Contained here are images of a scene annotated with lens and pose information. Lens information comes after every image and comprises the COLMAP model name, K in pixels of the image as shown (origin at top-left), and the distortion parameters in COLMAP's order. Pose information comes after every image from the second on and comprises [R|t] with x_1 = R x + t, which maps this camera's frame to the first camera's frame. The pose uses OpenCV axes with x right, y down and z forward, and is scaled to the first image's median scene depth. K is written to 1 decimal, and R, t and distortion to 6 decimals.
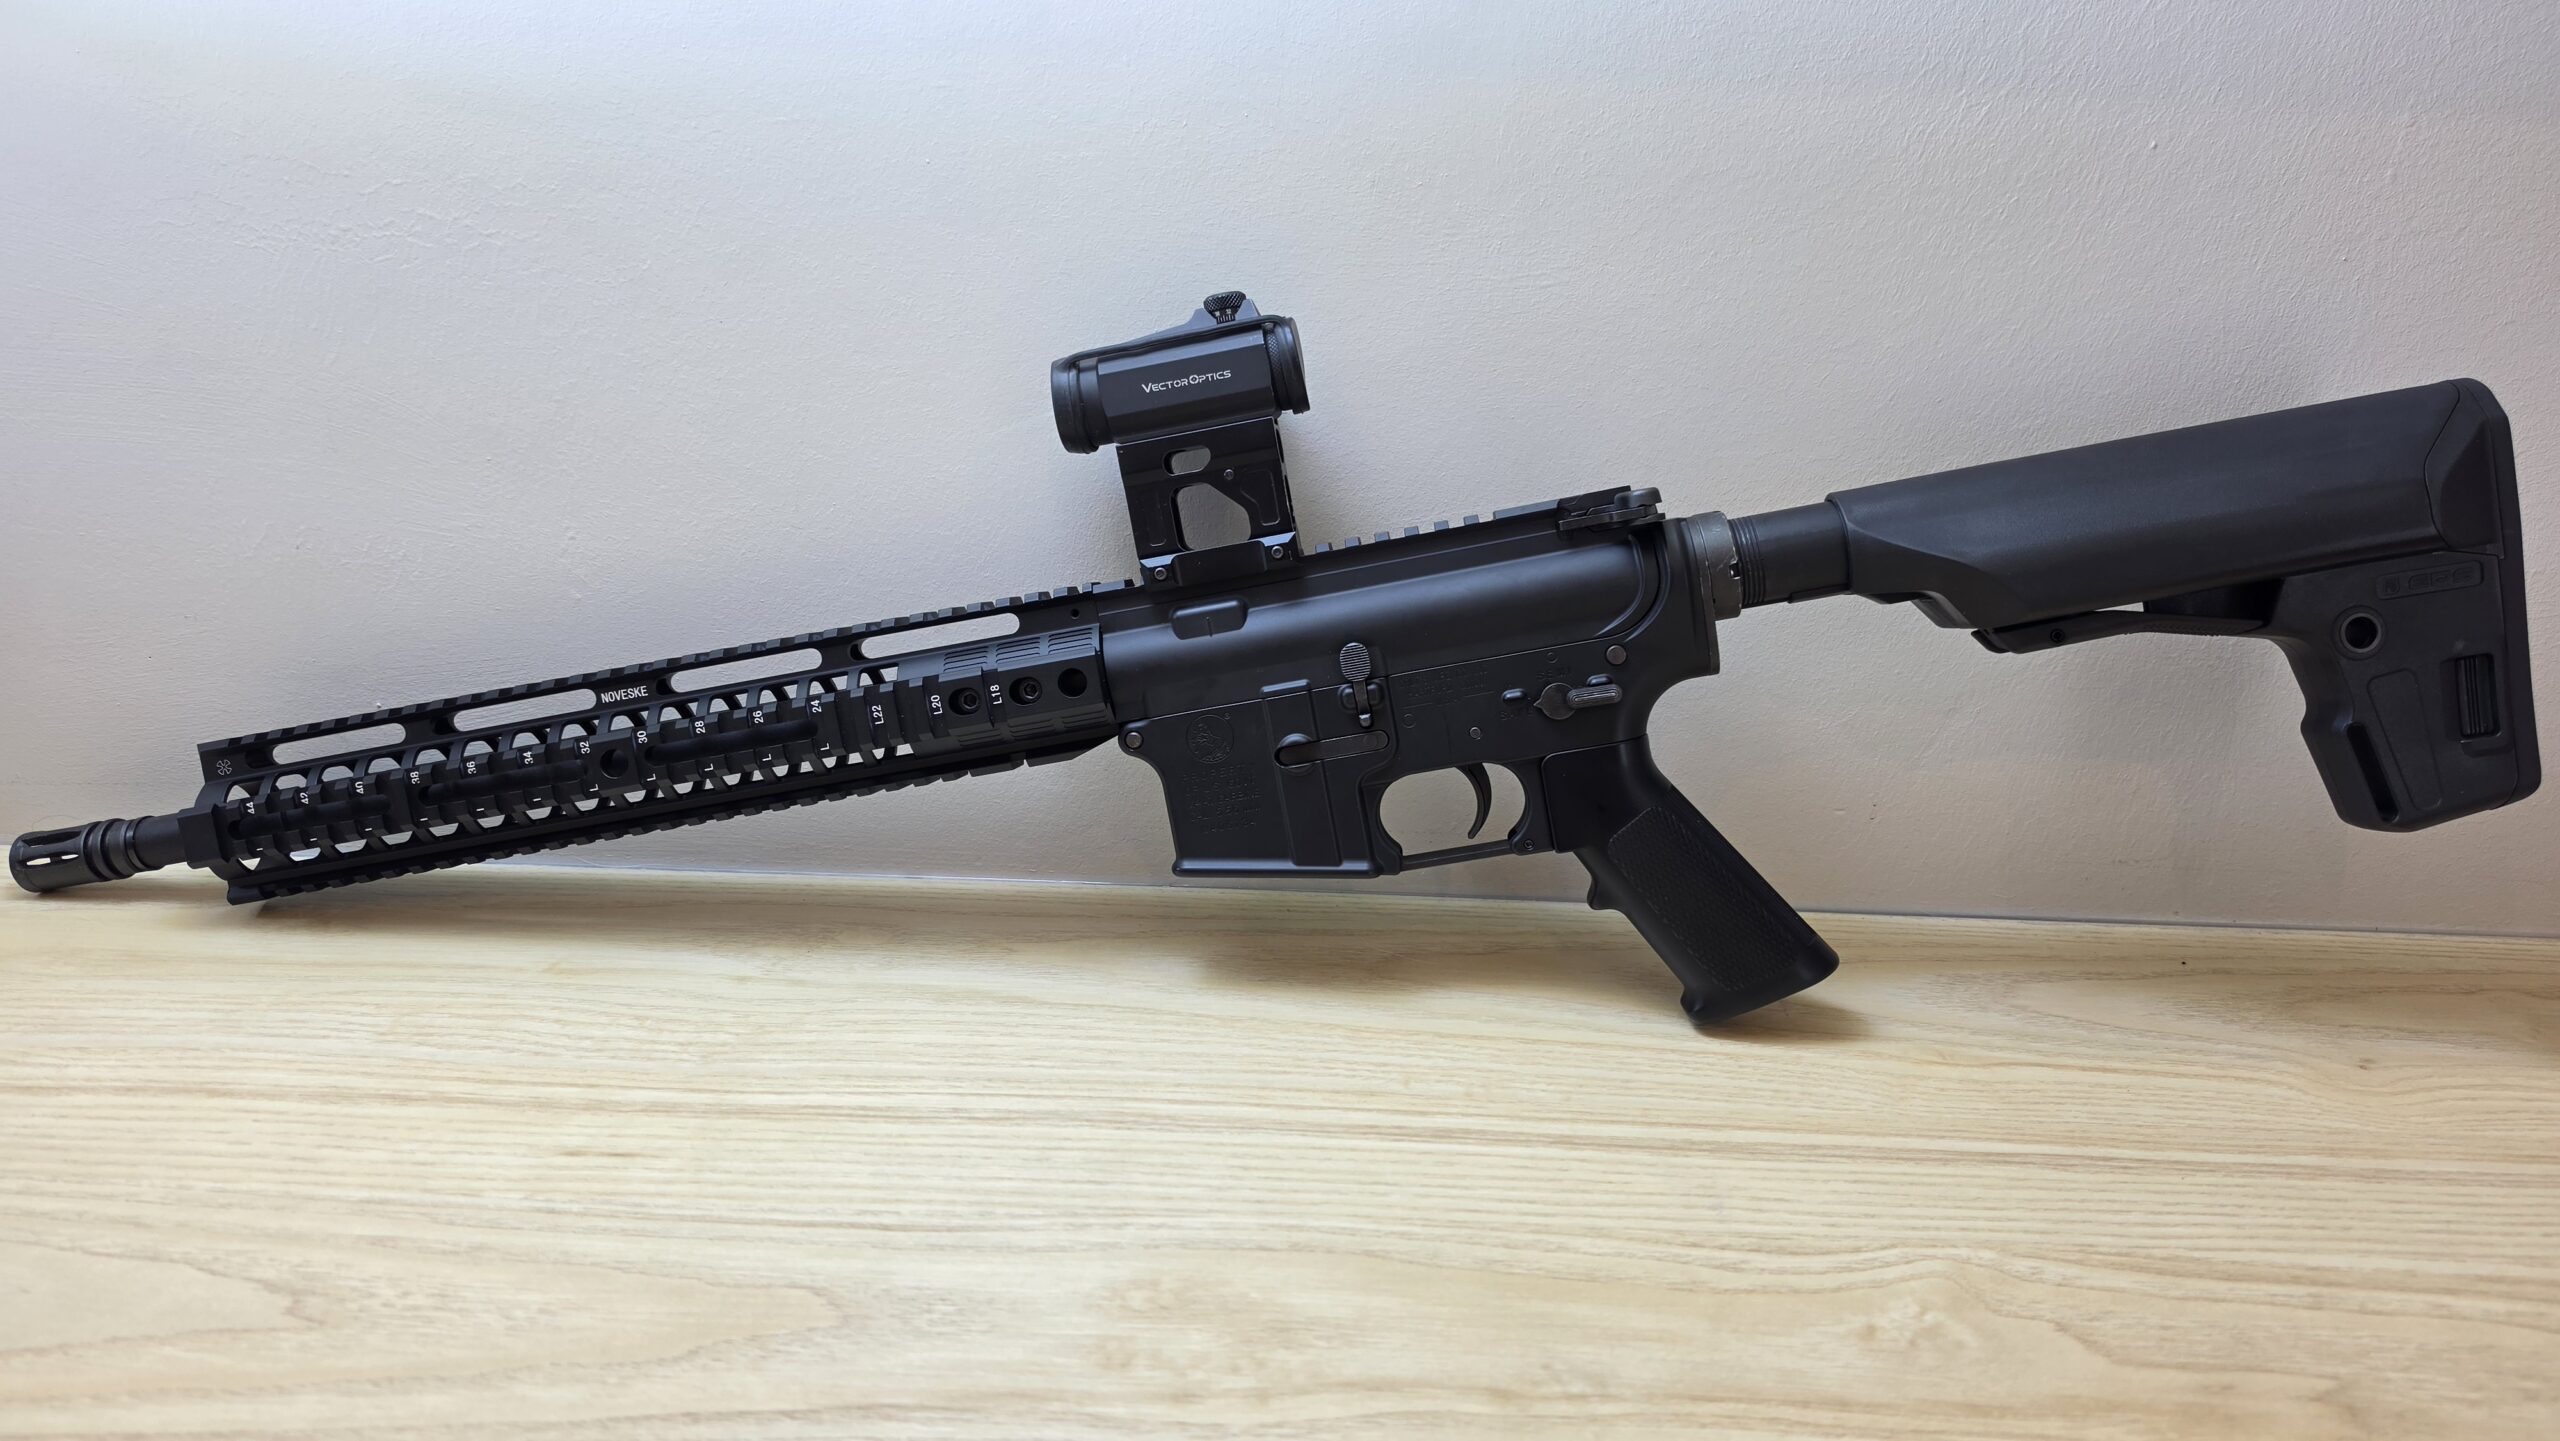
lens RADIAL K [[1806.0, 0, 1280.0], [0, 1806.0, 720.5], [0, 0, 1]] dist [0.095958, -0.183240]
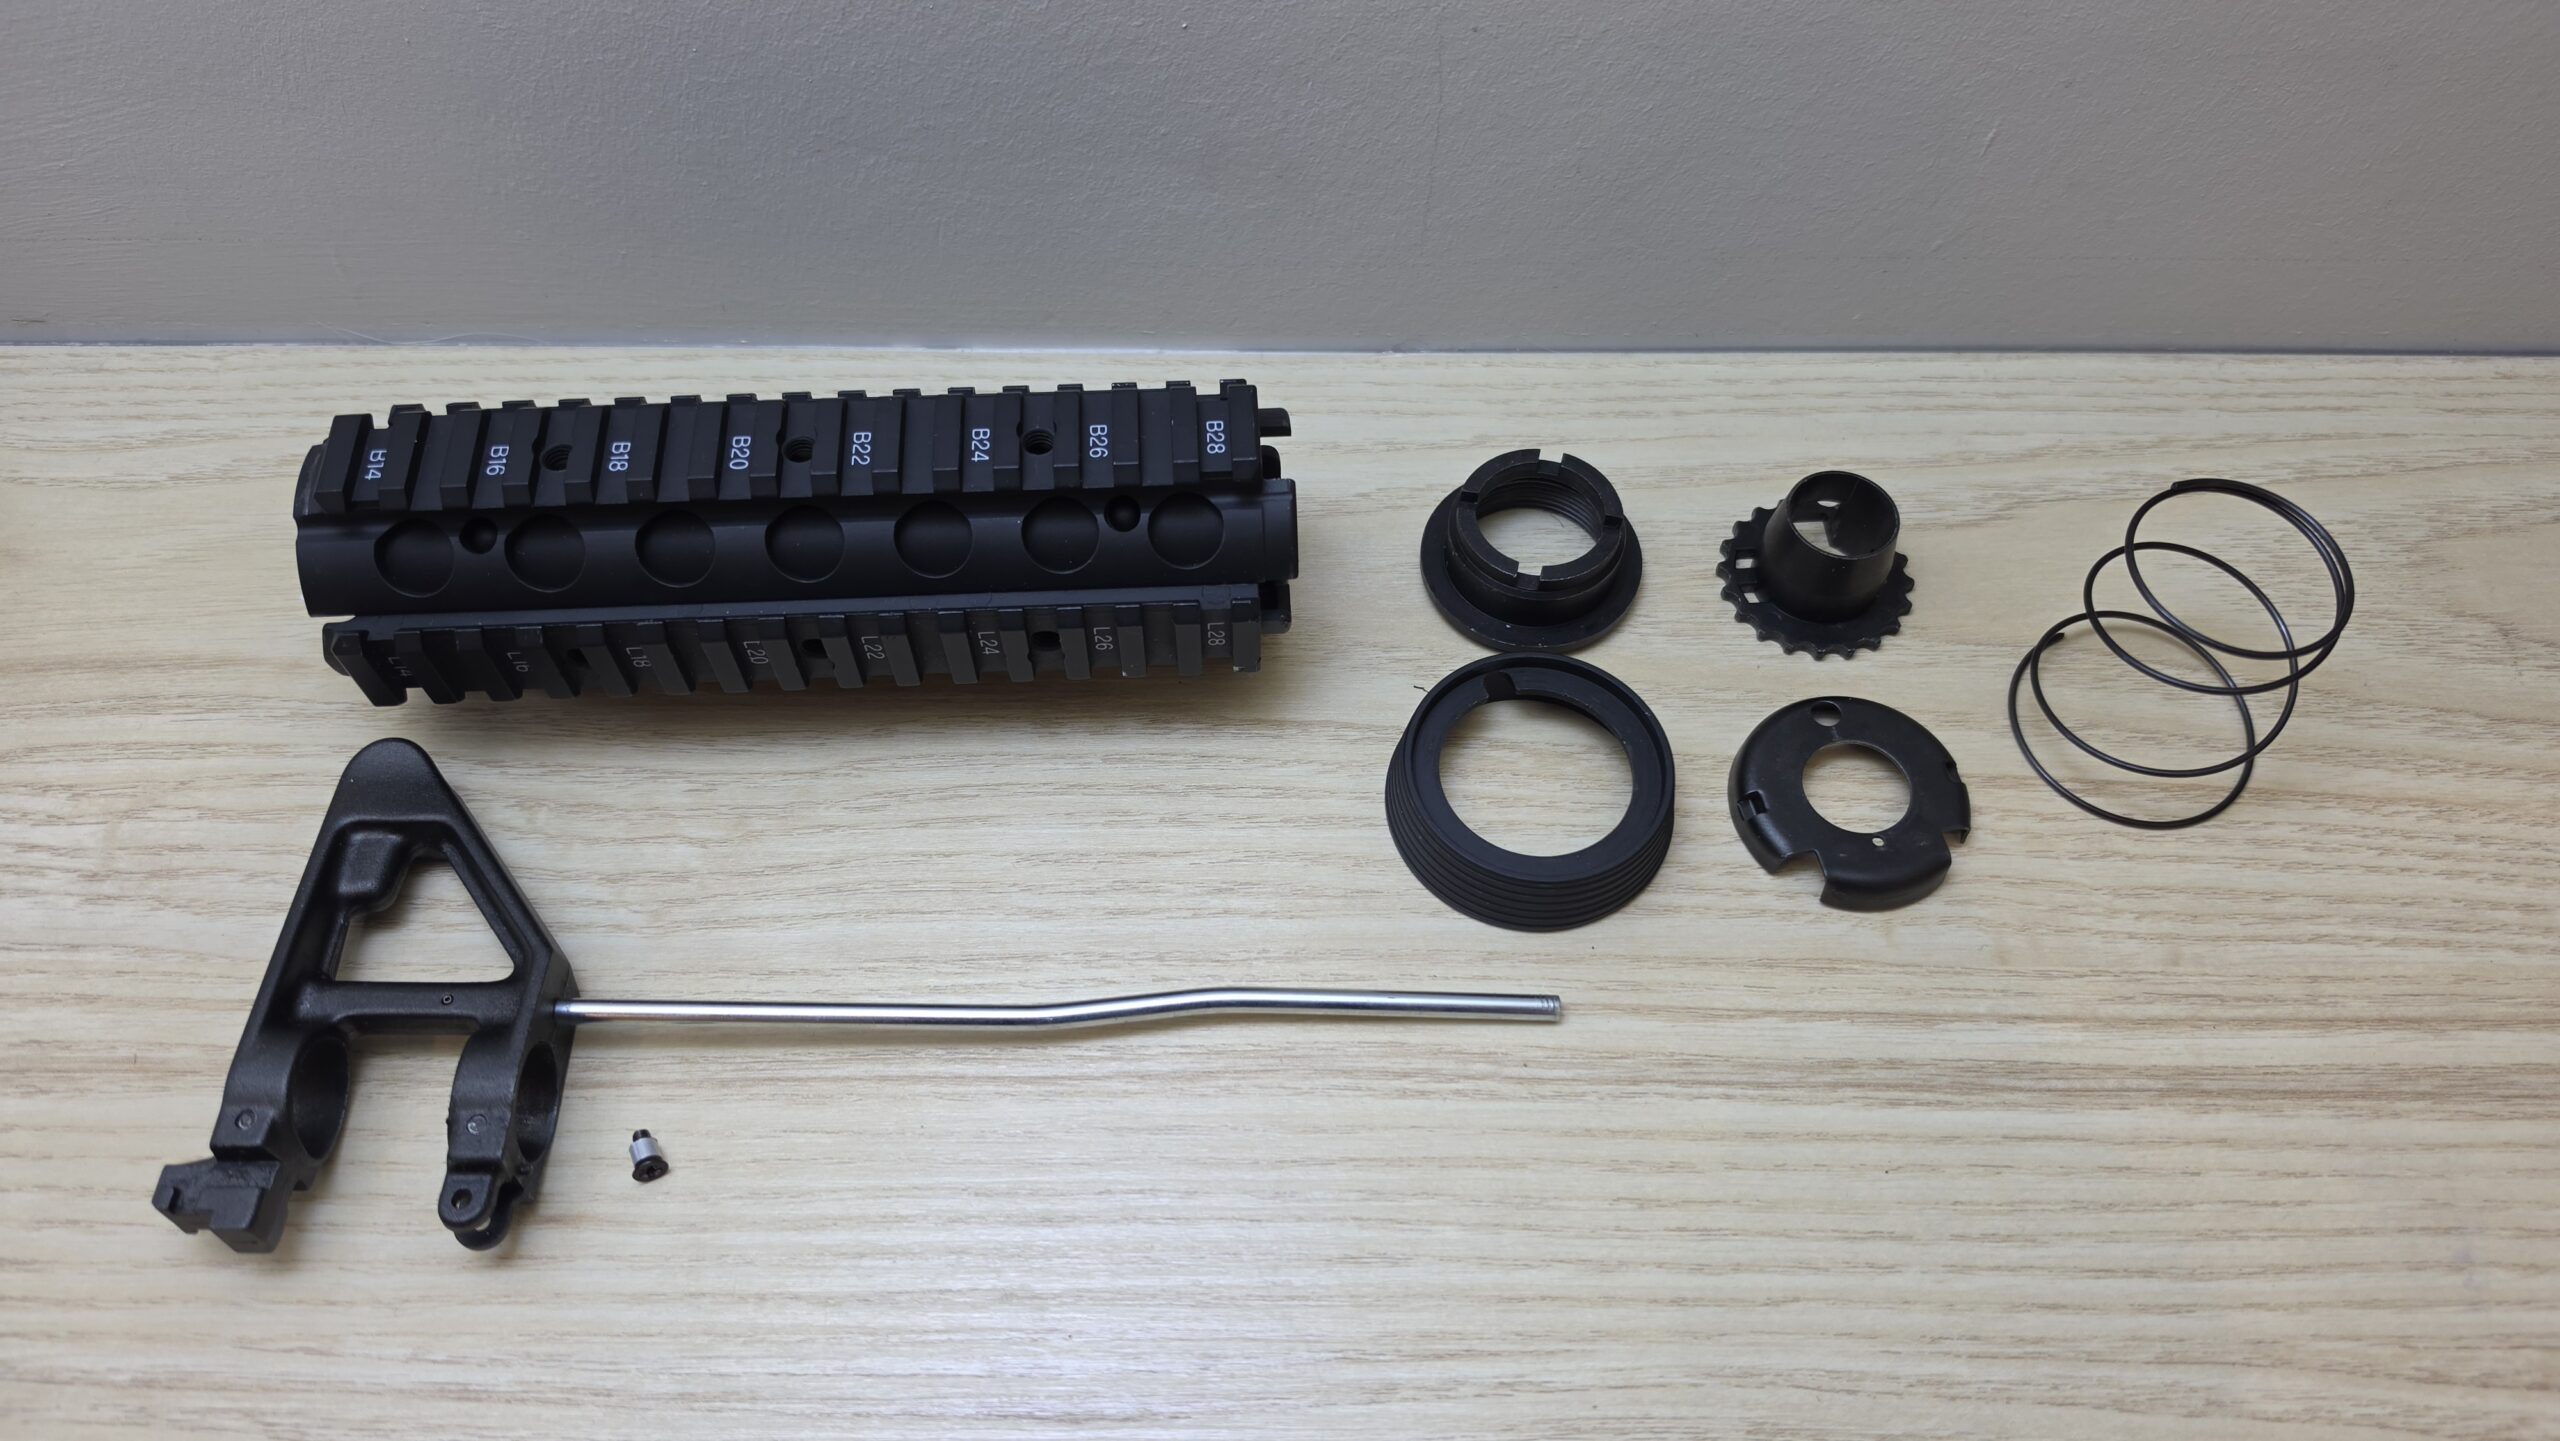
lens RADIAL K [[1748.2, 0, 1287.4], [0, 1748.2, 769.7], [0, 0, 1]] dist [0.007229, -0.033726]
pose [[0.999453, -0.025762, -0.020748, -0.117696], [0.033055, 0.754500, 0.655467, -0.225274], [-0.001232, -0.655795, 0.754938, 0.688408]]
